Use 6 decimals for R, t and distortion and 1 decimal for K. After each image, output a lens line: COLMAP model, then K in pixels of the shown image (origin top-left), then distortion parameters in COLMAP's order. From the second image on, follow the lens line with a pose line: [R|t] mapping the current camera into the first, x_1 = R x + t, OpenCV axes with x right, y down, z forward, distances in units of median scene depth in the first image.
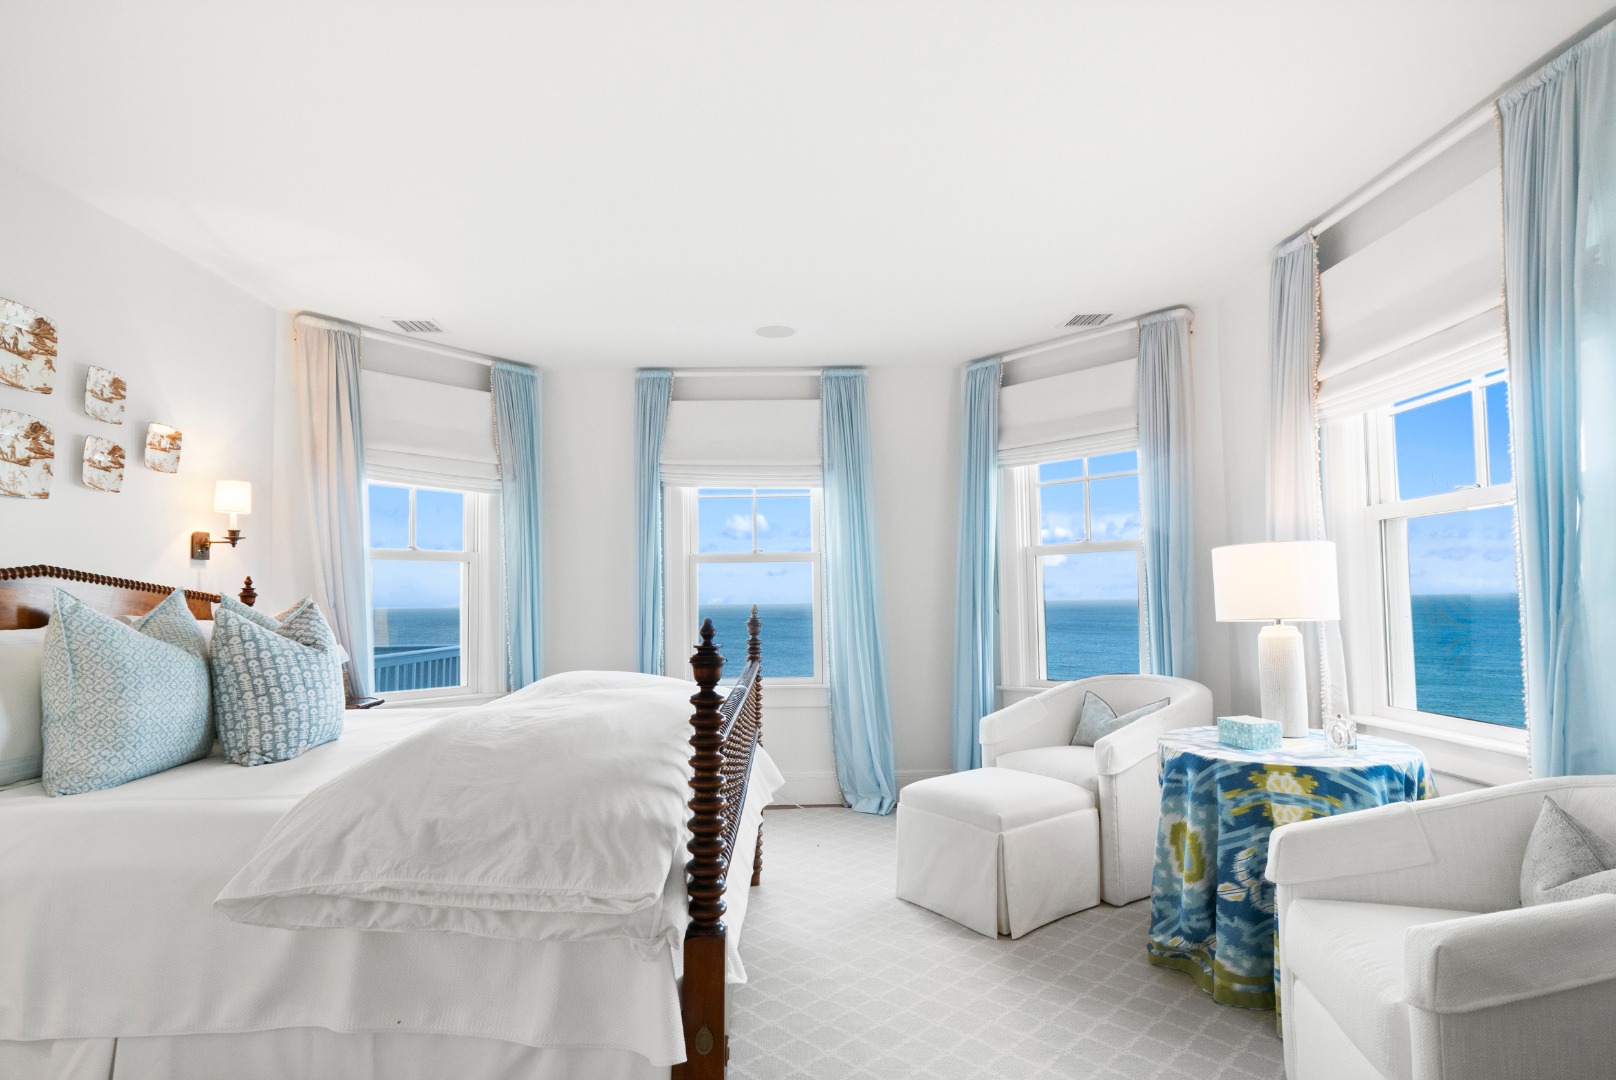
lens RADIAL K [[862.2, 0, 807.8], [0, 862.2, 559.1], [0, 0, 1]] dist [-0.005838, -0.002291]
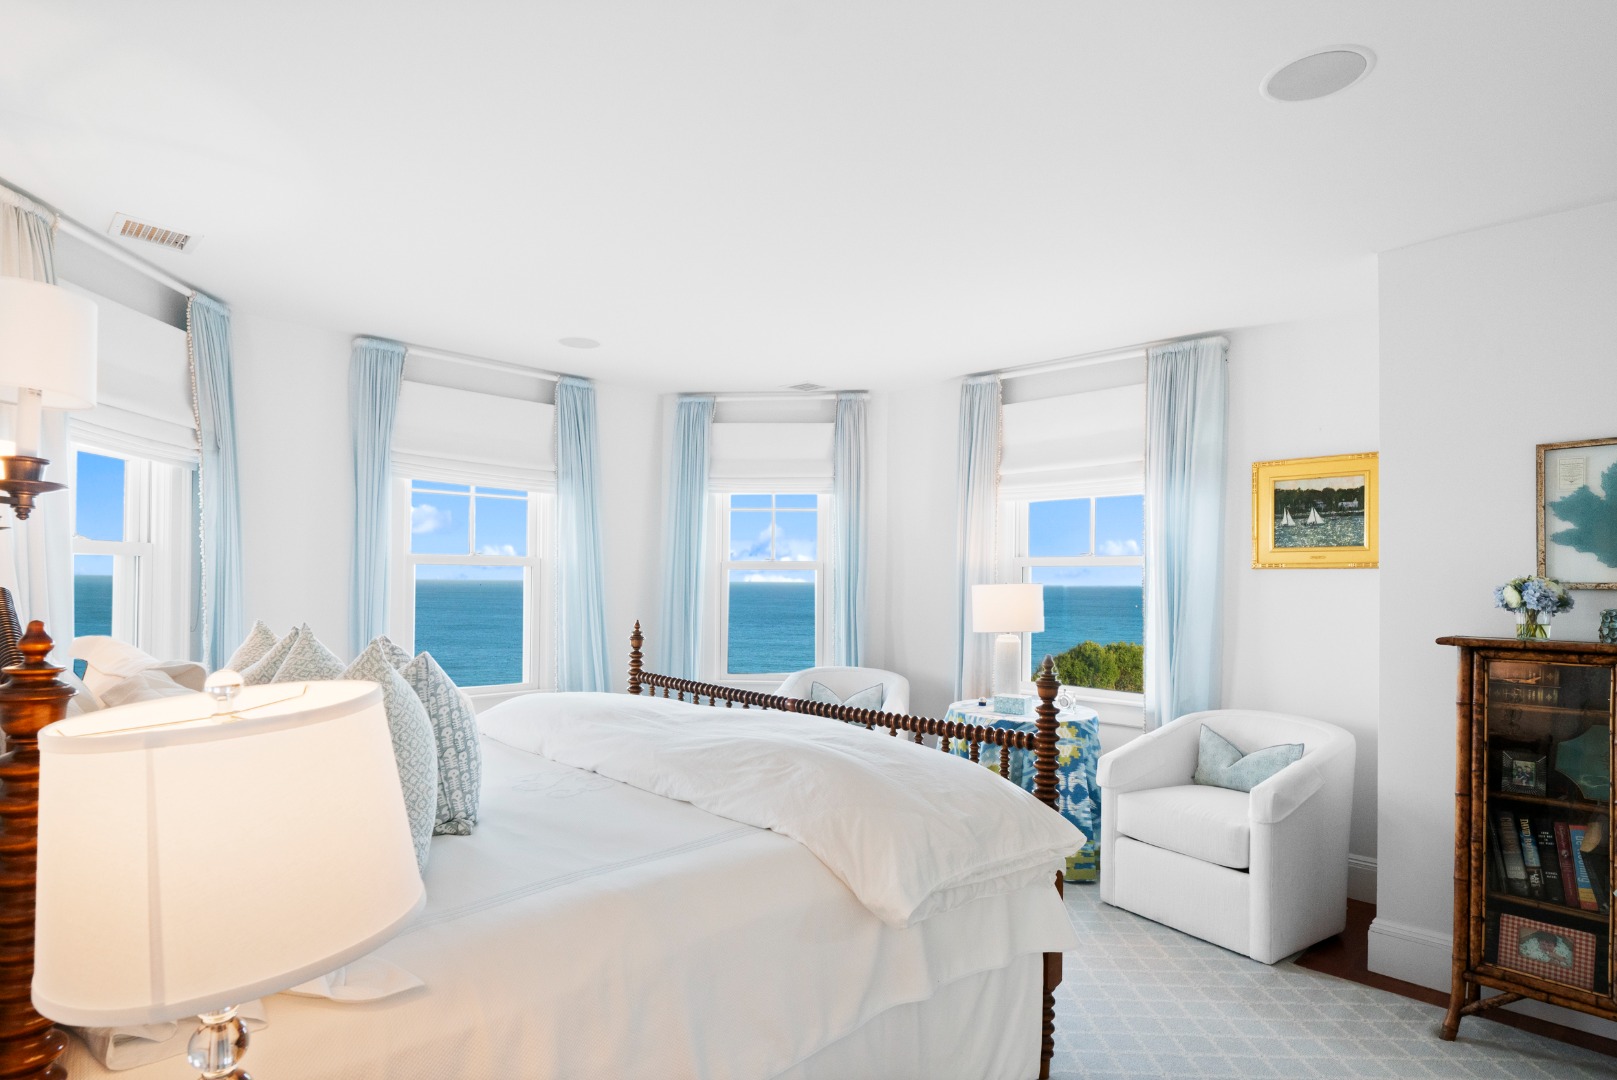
lens RADIAL K [[855.2, 0, 803.2], [0, 855.2, 574.5], [0, 0, 1]] dist [0.003486, -0.010511]
pose [[0.721936, 0.026520, 0.691451, -0.674453], [-0.053590, 0.998407, 0.017659, -0.033539], [-0.689881, -0.049804, 0.722207, 0.112794]]
